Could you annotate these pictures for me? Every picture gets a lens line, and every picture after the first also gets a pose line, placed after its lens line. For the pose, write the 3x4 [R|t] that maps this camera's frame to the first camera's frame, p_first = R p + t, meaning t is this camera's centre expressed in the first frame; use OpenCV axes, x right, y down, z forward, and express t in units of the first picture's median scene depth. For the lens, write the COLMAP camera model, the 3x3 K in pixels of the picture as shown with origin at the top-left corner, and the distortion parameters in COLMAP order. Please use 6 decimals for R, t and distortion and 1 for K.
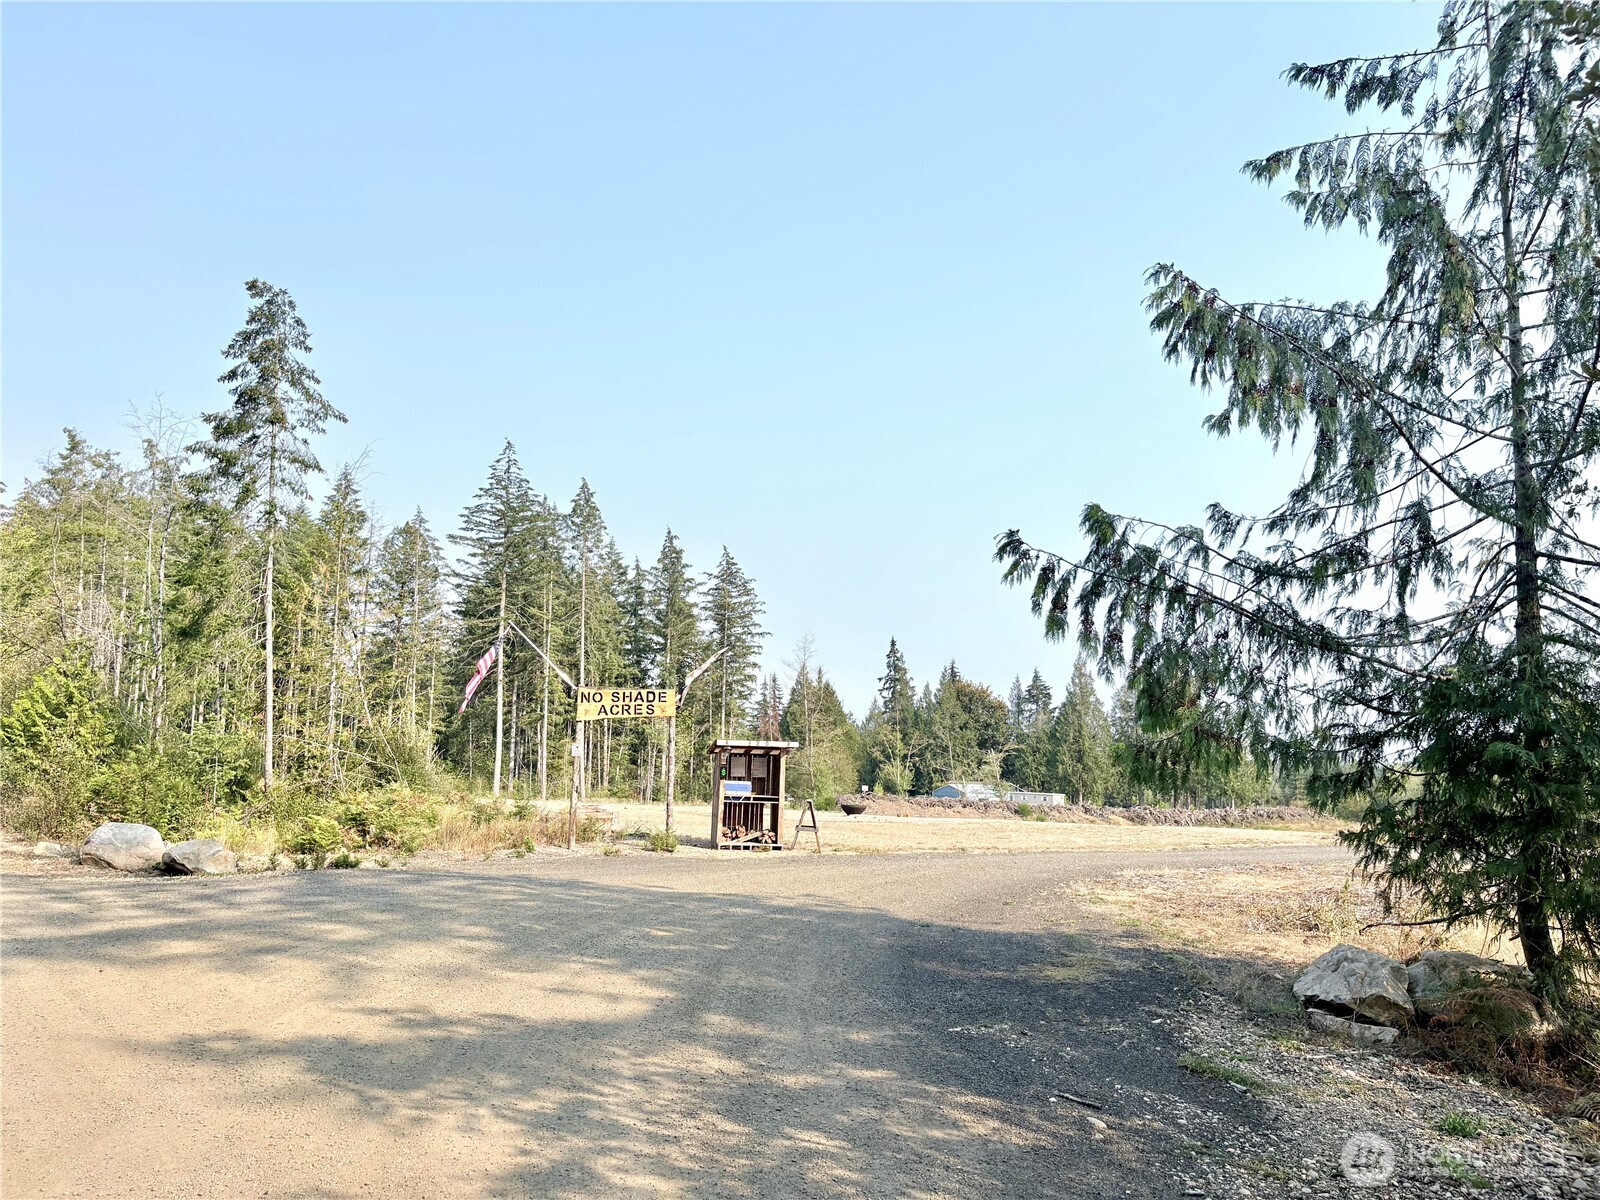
lens RADIAL K [[1214.0, 0, 828.8], [0, 1214.0, 572.3], [0, 0, 1]] dist [0.069727, -0.083930]
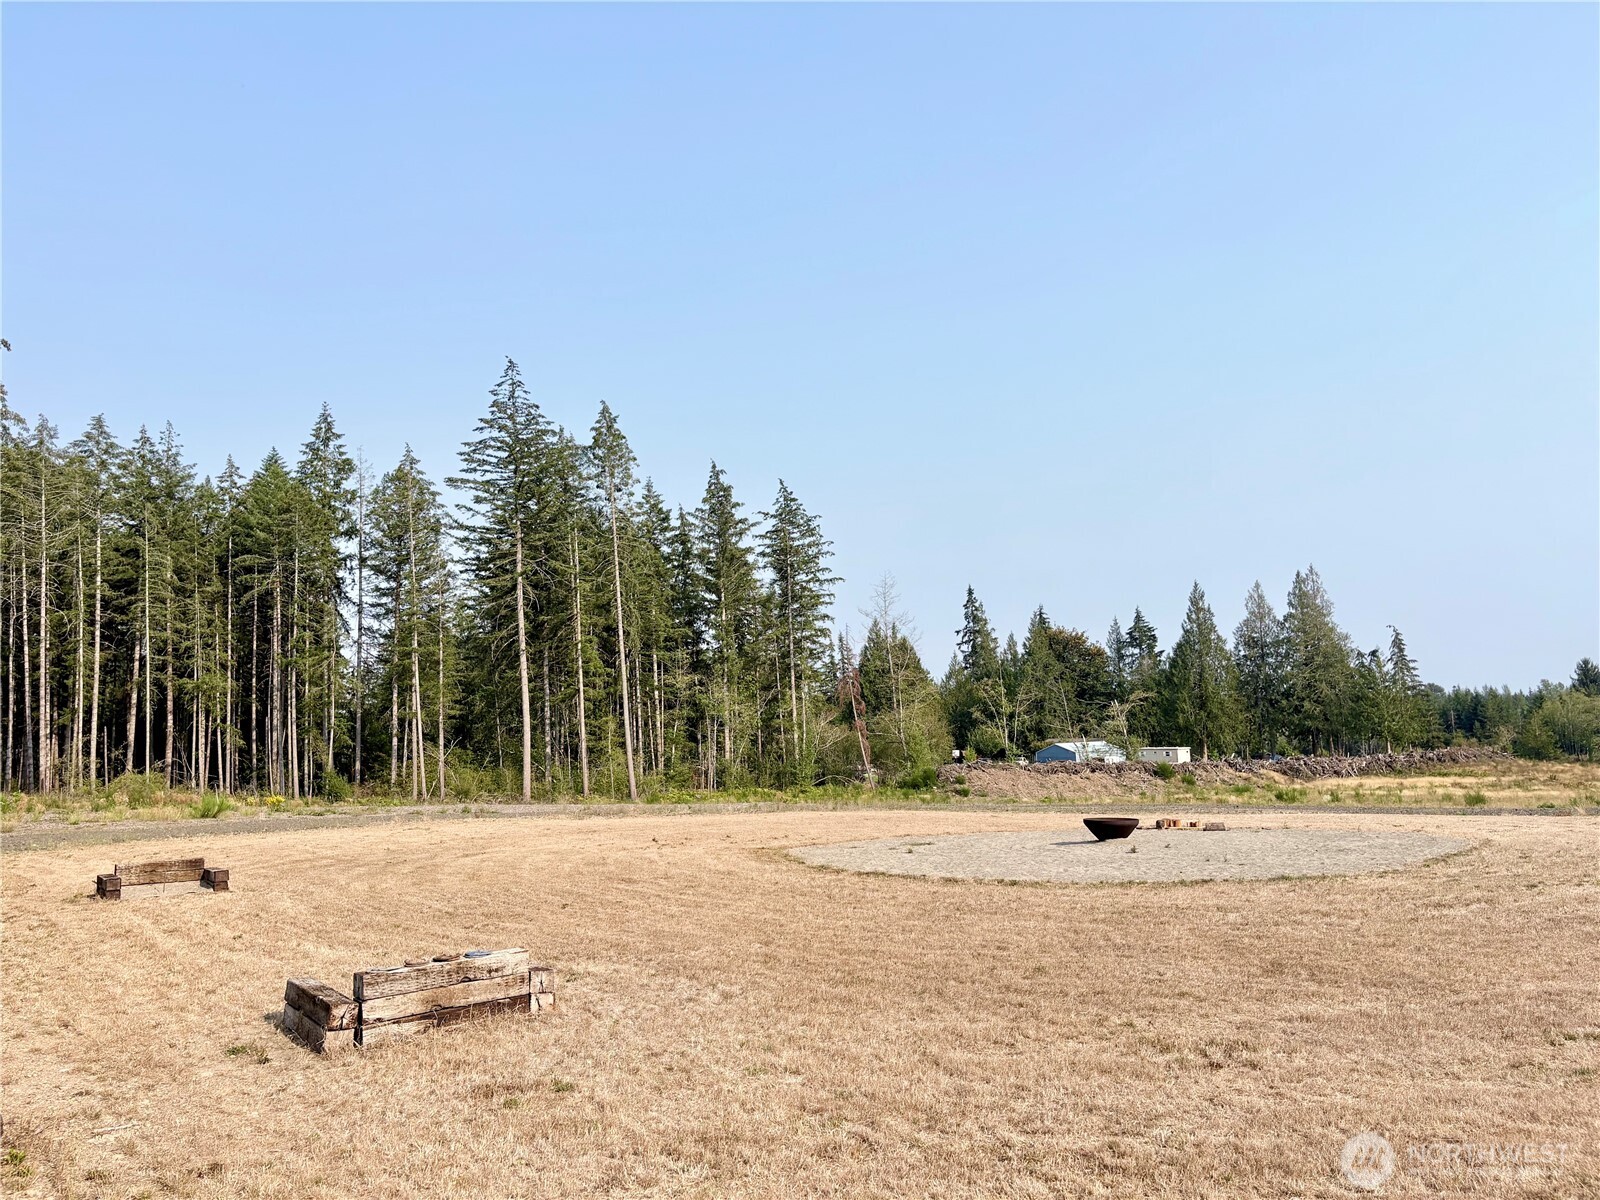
lens RADIAL K [[1214.0, 0, 804.3], [0, 1214.0, 611.3], [0, 0, 1]] dist [0.069727, -0.083930]
pose [[0.995731, -0.062382, -0.068031, -0.018307], [0.066350, 0.996126, 0.057710, 0.022724], [0.064167, -0.061978, 0.996013, 0.160344]]
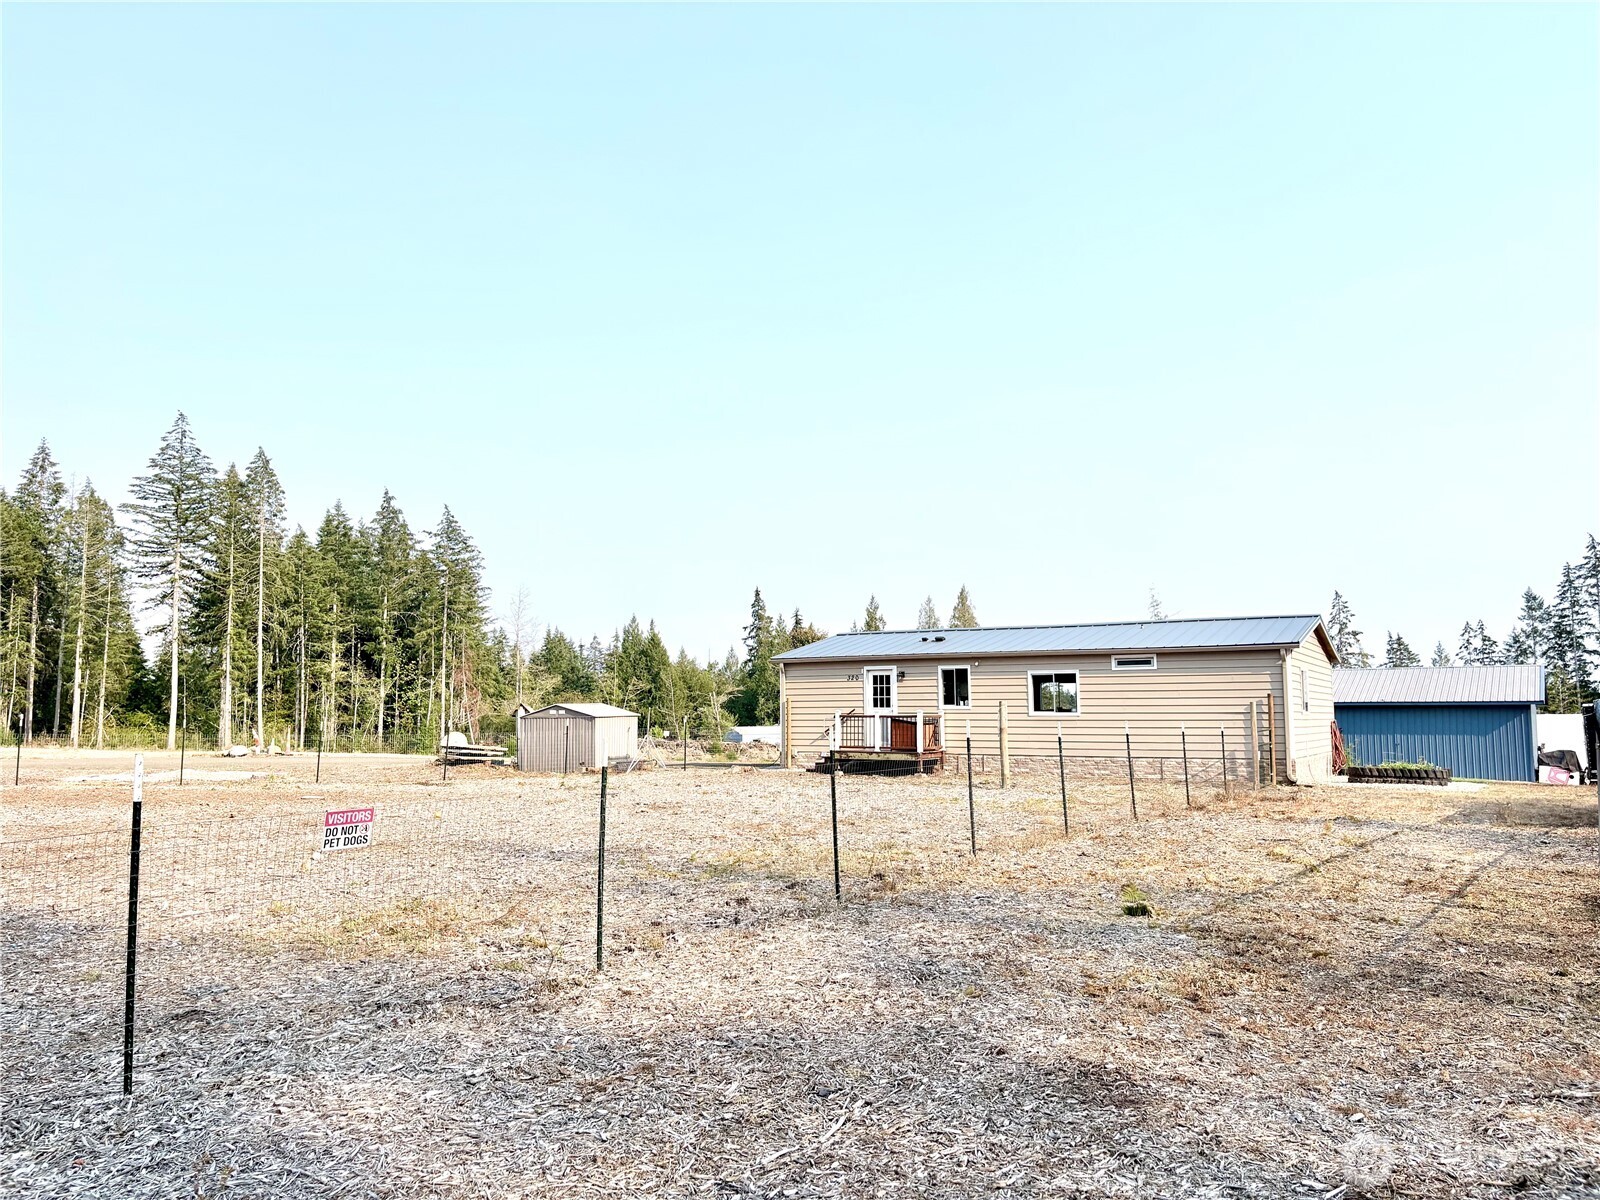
lens RADIAL K [[1214.0, 0, 795.1], [0, 1214.0, 605.8], [0, 0, 1]] dist [0.069727, -0.083930]
pose [[0.997395, -0.027388, -0.066728, 0.285165], [0.031845, 0.997267, 0.066669, 0.004227], [0.064720, -0.068621, 0.995541, -0.025462]]
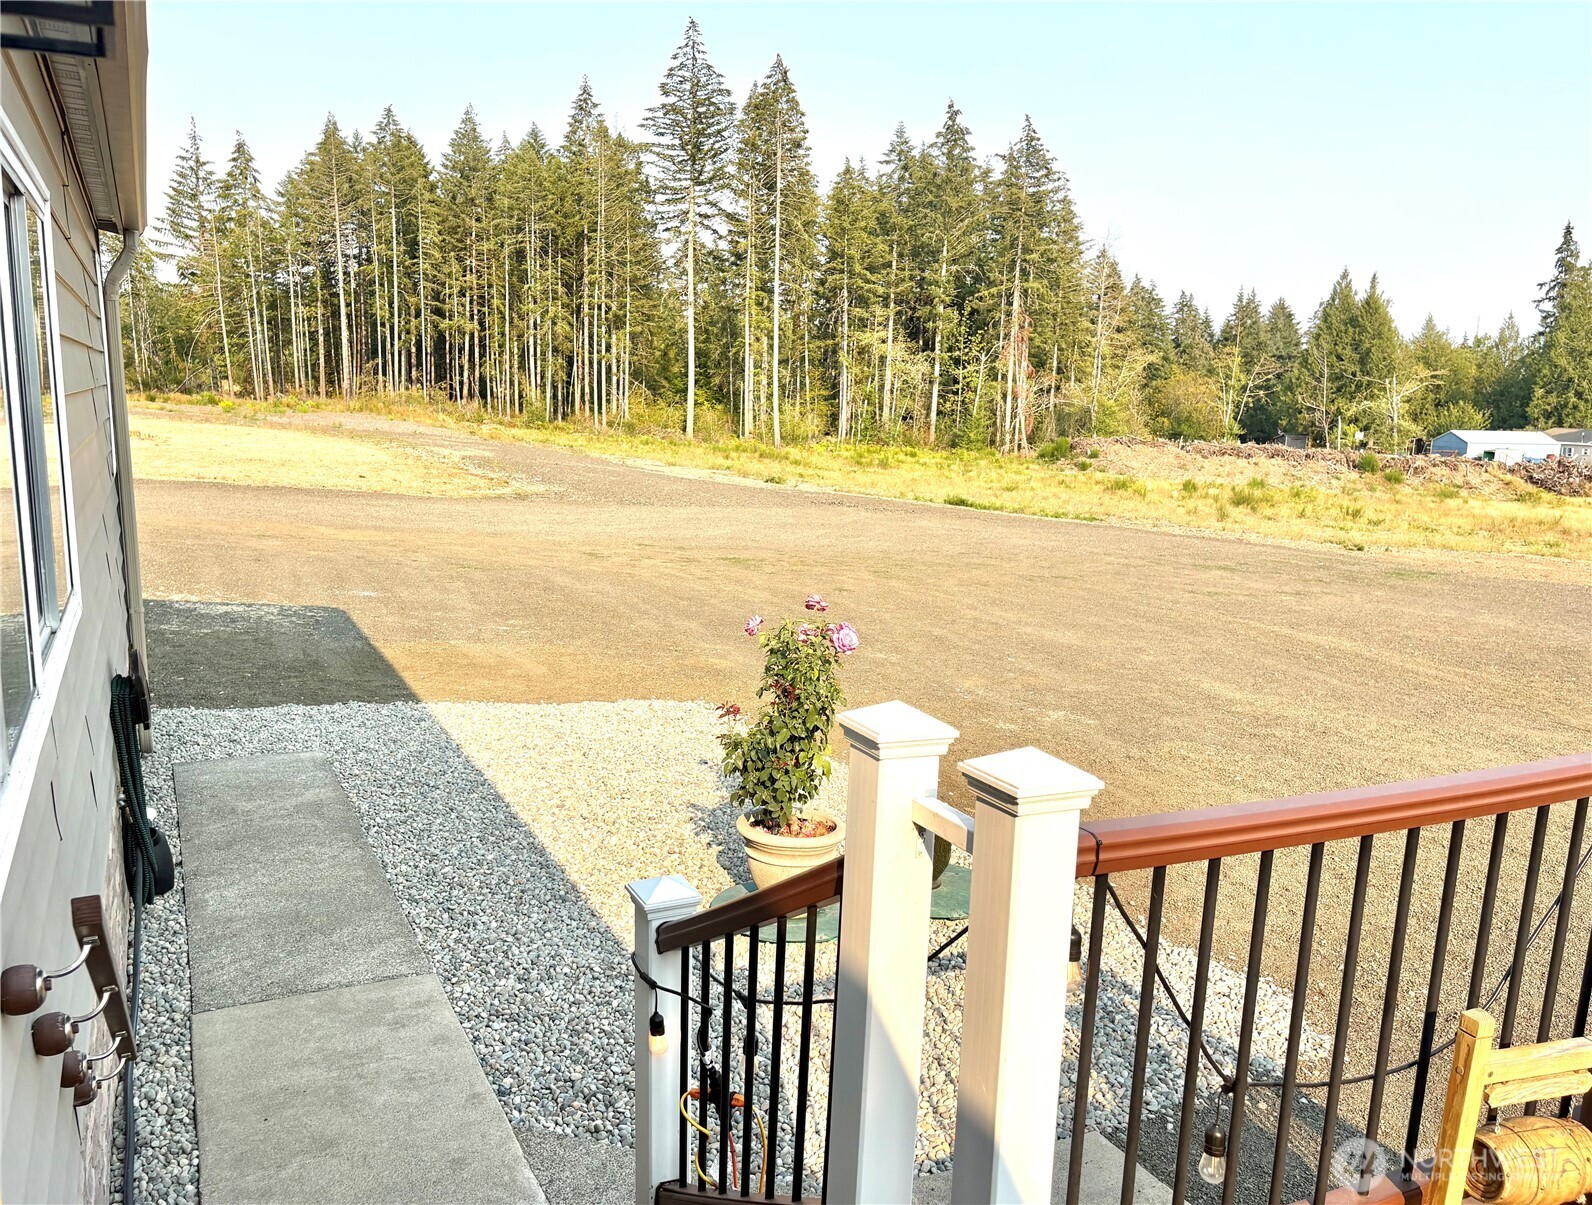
lens RADIAL K [[1303.4, 0, 754.5], [0, 1303.4, 613.4], [0, 0, 1]] dist [0.039433, -0.037017]
pose [[0.775496, 0.108830, -0.621902, 0.342418], [0.087408, 0.957039, 0.276472, 0.036214], [0.625273, -0.268761, 0.732667, 0.198224]]
